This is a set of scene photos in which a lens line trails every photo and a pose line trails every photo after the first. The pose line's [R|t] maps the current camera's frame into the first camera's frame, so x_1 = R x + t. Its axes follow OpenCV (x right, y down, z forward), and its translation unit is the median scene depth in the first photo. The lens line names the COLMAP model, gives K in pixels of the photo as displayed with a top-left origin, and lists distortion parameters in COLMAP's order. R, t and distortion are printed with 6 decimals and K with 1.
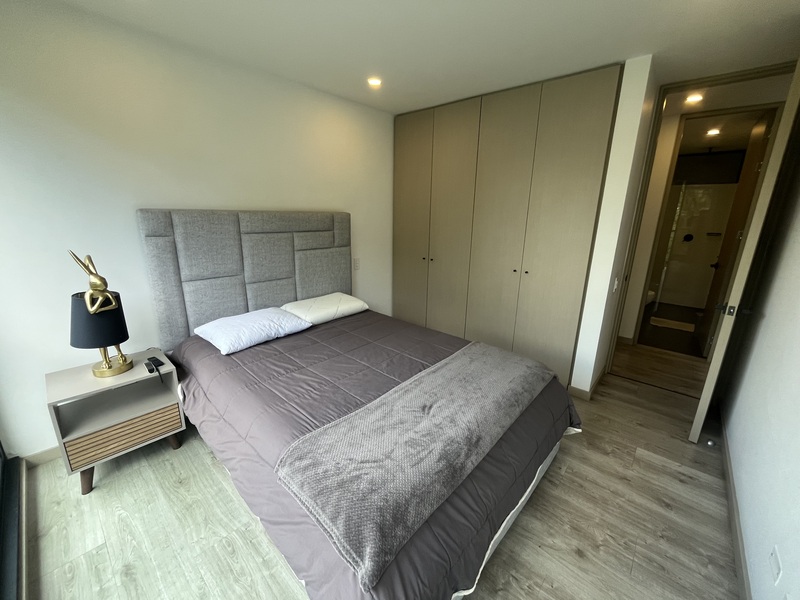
lens RADIAL K [[322.6, 0, 403.1], [0, 322.6, 297.3], [0, 0, 1]] dist [0.002583, 0.000105]
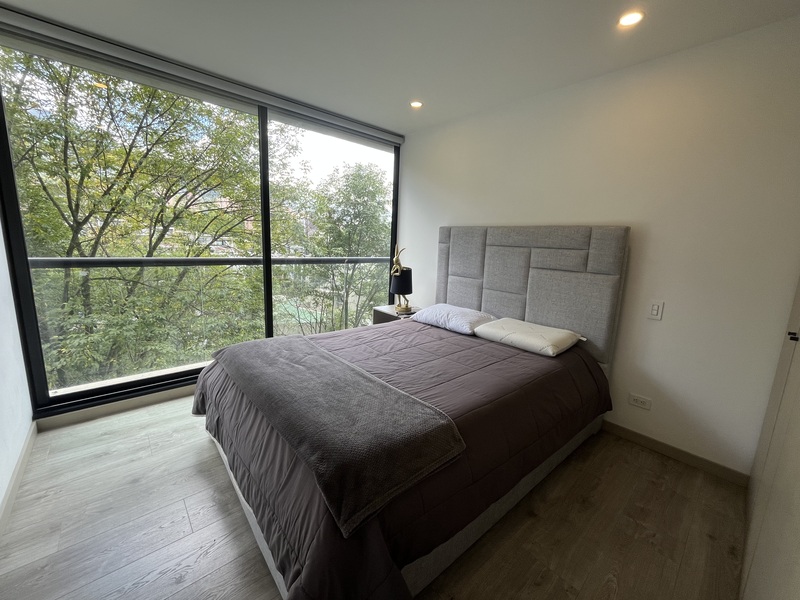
lens RADIAL K [[322.6, 0, 403.1], [0, 322.6, 297.3], [0, 0, 1]] dist [0.002583, 0.000105]
pose [[-0.117898, 0.146934, -0.982095, 0.690692], [-0.296386, 0.938707, 0.176023, -0.127841], [0.947763, 0.311832, -0.067123, 0.800428]]
